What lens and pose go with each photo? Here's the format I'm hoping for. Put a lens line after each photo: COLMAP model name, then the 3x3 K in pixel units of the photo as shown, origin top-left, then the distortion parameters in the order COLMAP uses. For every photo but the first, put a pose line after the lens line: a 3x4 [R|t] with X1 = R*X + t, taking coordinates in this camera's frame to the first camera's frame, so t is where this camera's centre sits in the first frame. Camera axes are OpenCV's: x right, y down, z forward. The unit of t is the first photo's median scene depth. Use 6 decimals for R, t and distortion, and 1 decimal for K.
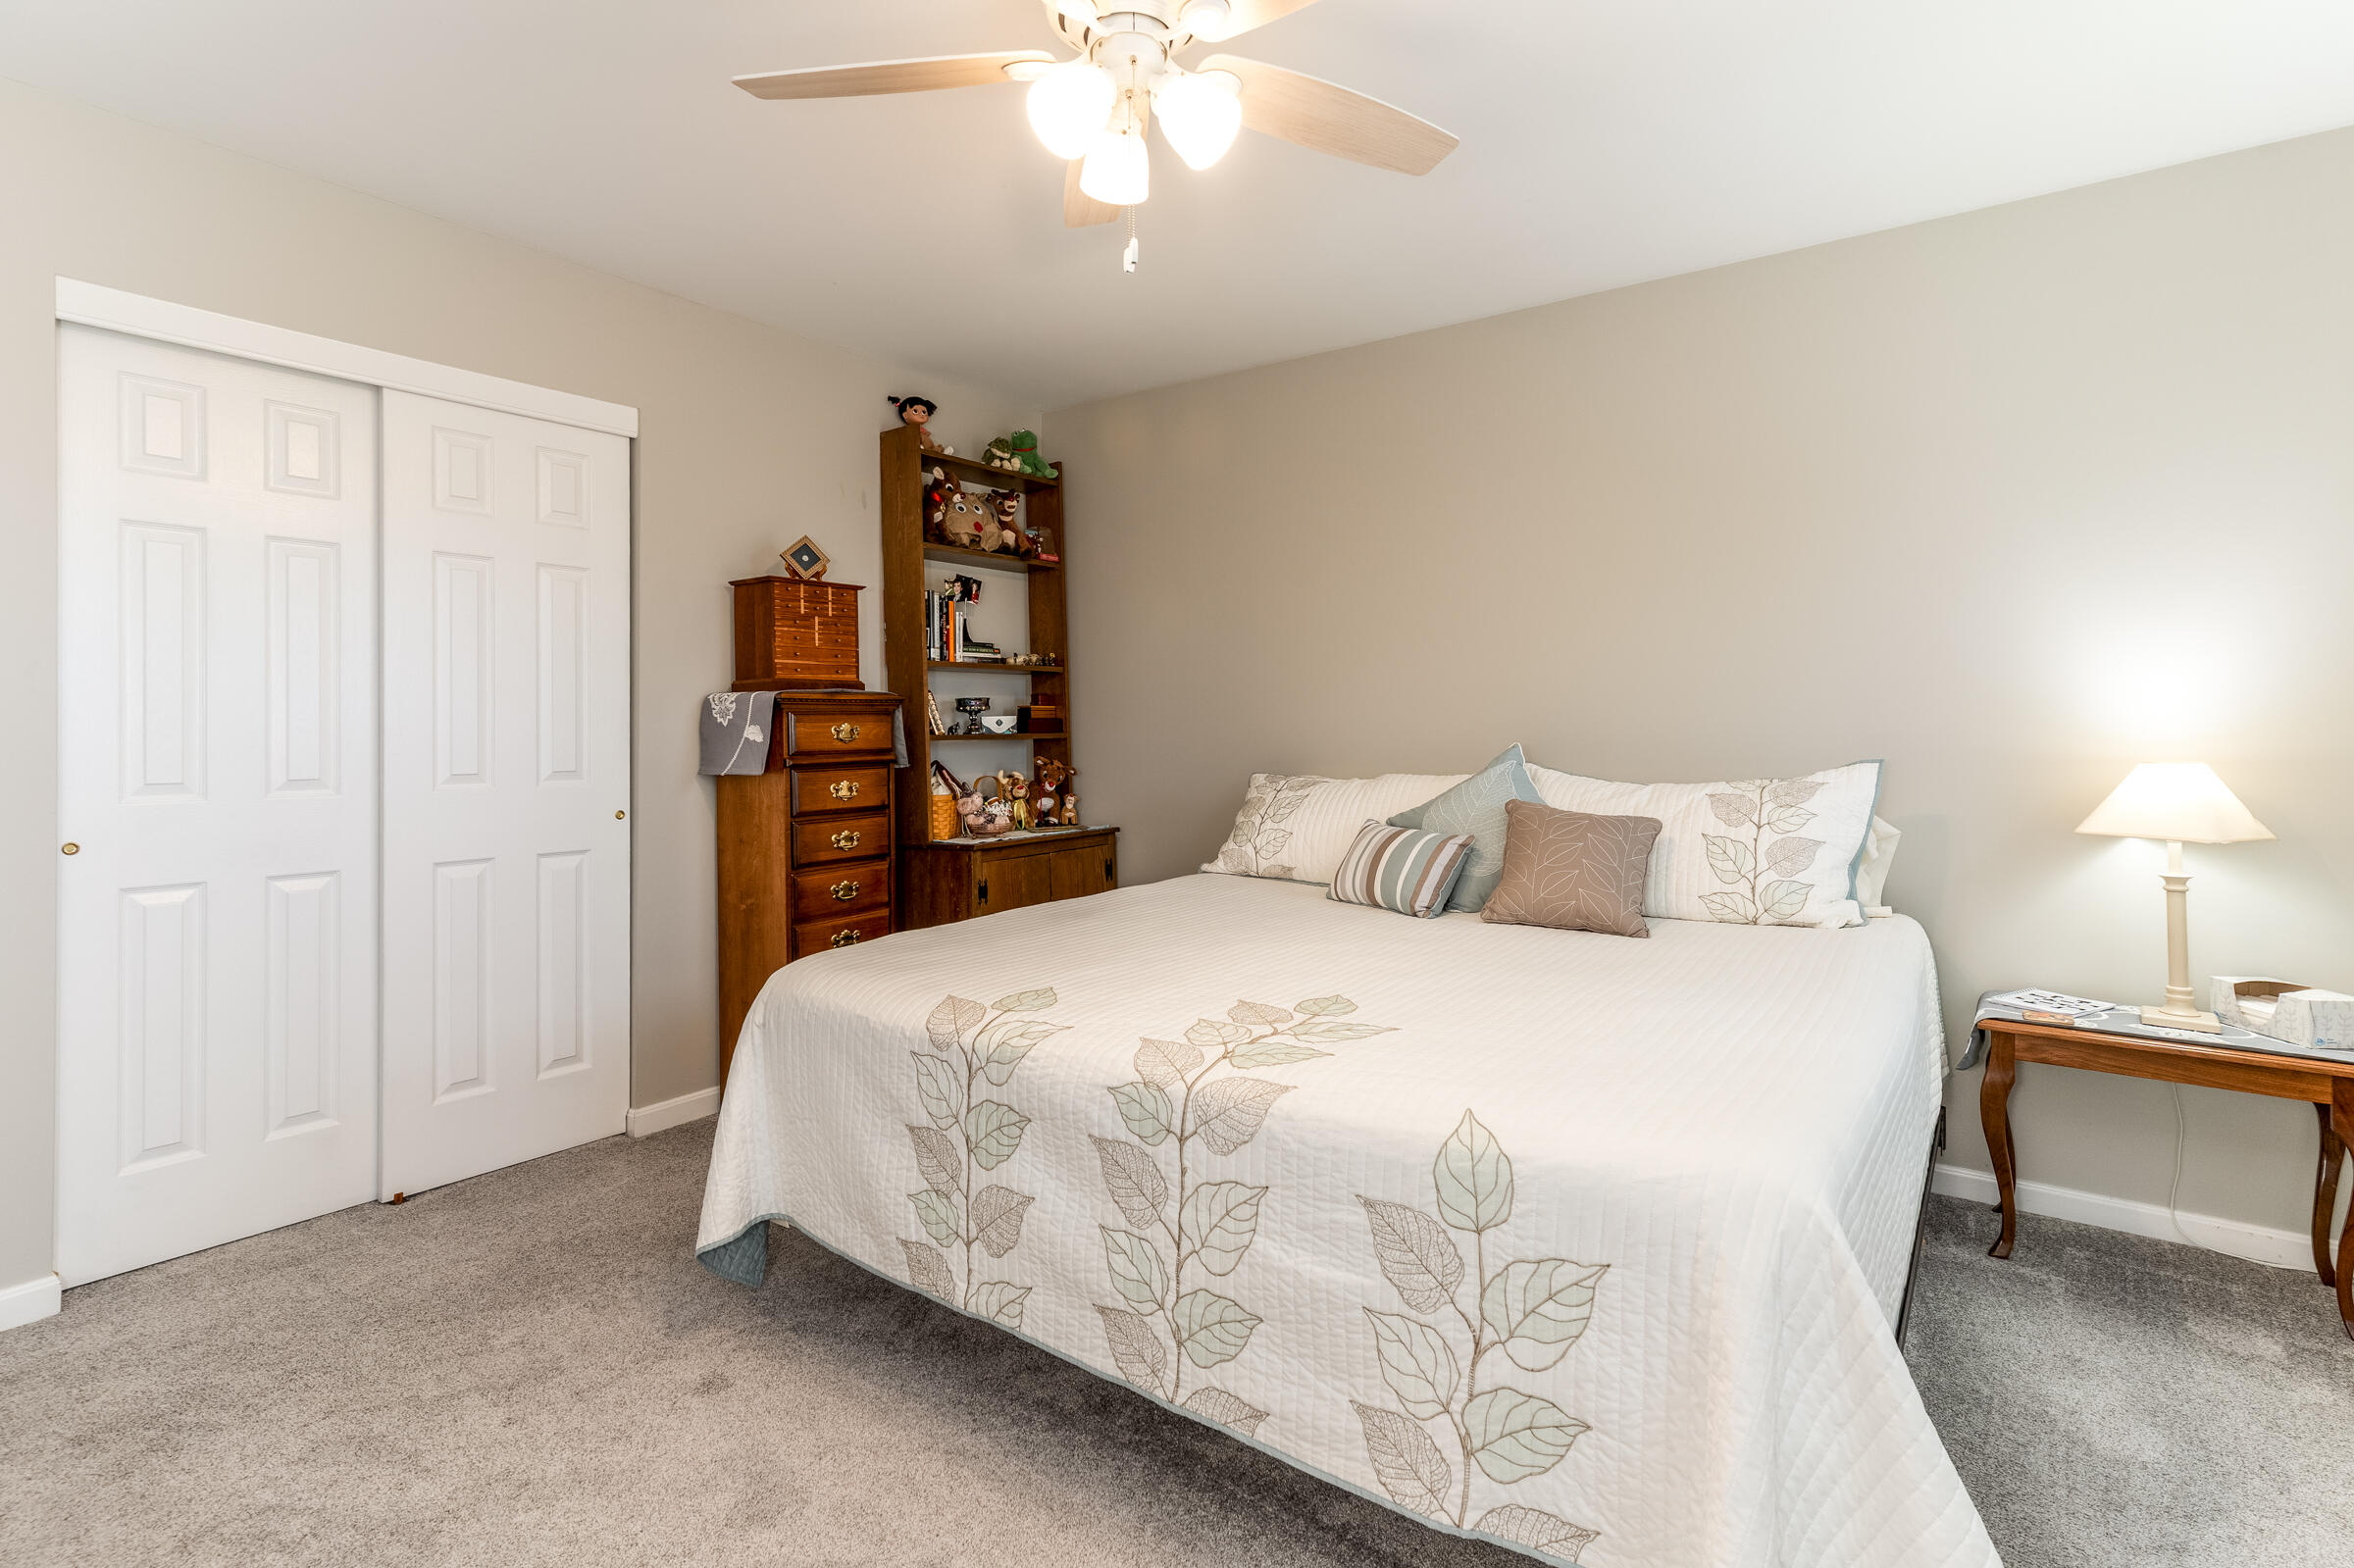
lens RADIAL K [[1134.3, 0, 1181.6], [0, 1134.3, 744.5], [0, 0, 1]] dist [0.003323, 0.000487]
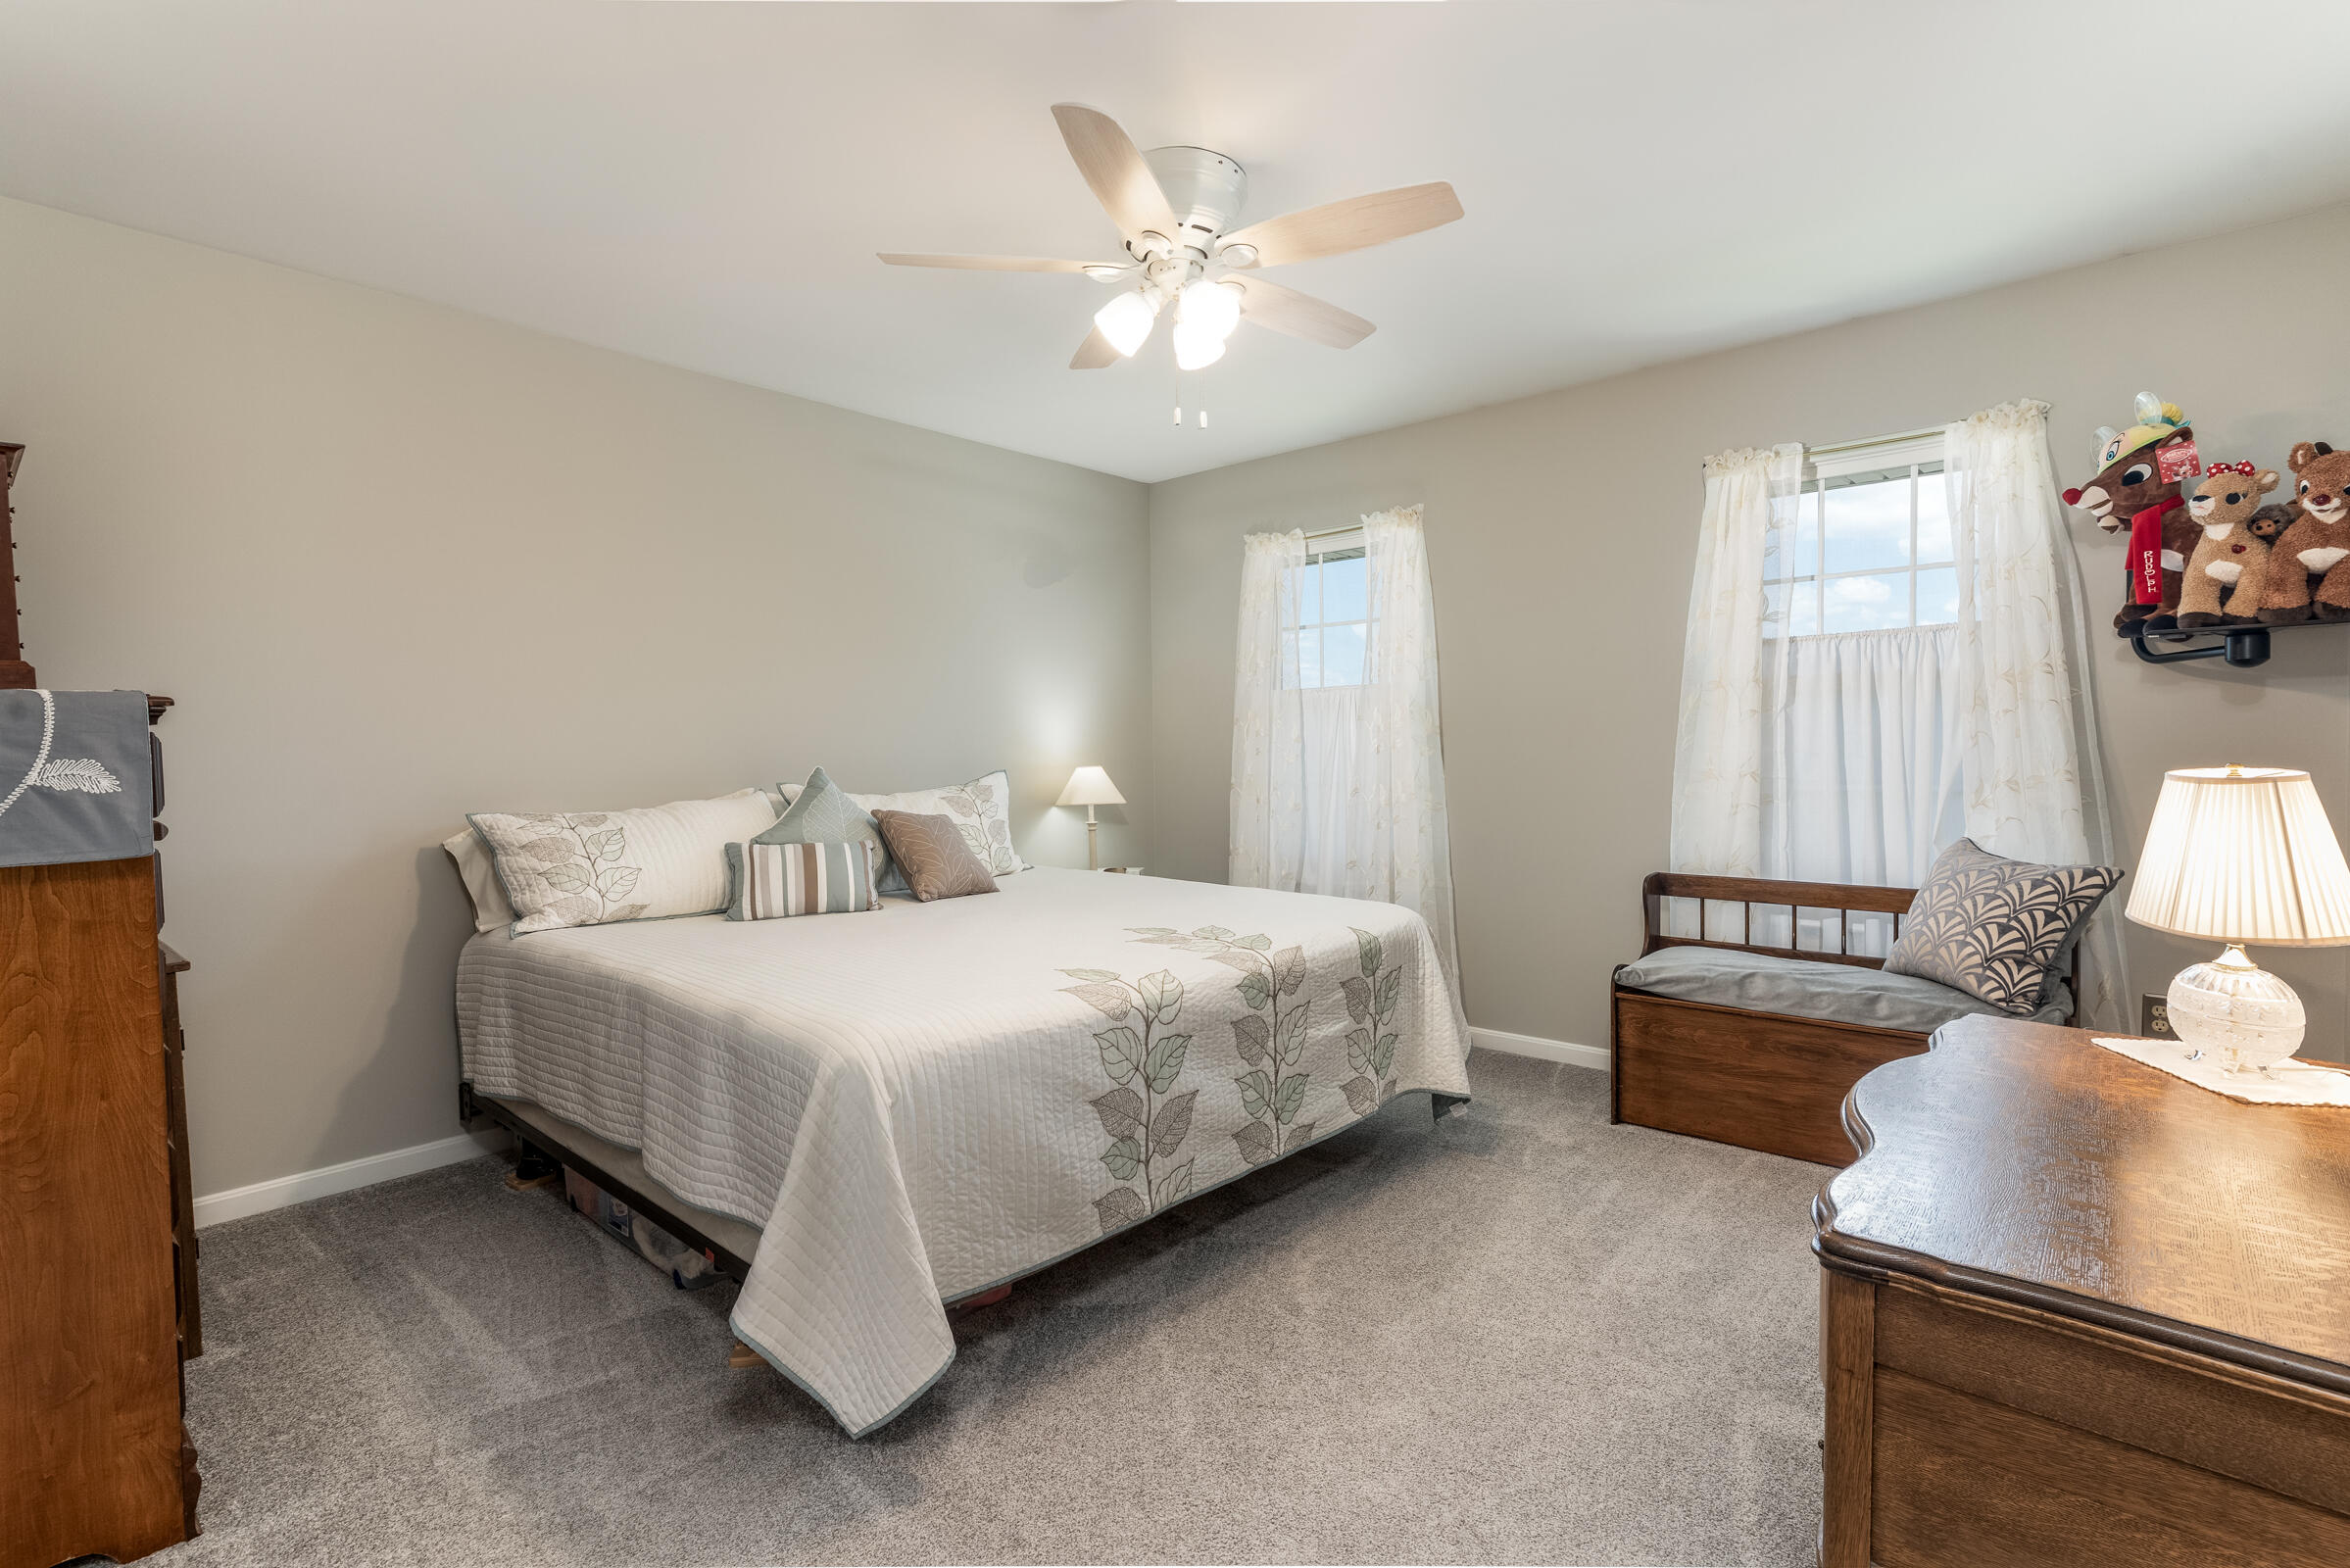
lens RADIAL K [[1132.5, 0, 1179.6], [0, 1132.5, 744.6], [0, 0, 1]] dist [0.003323, 0.000487]
pose [[0.089978, 0.002854, 0.995940, -1.502064], [0.023968, 0.999700, -0.005031, -0.017761], [-0.995655, 0.024323, 0.089883, 0.875855]]
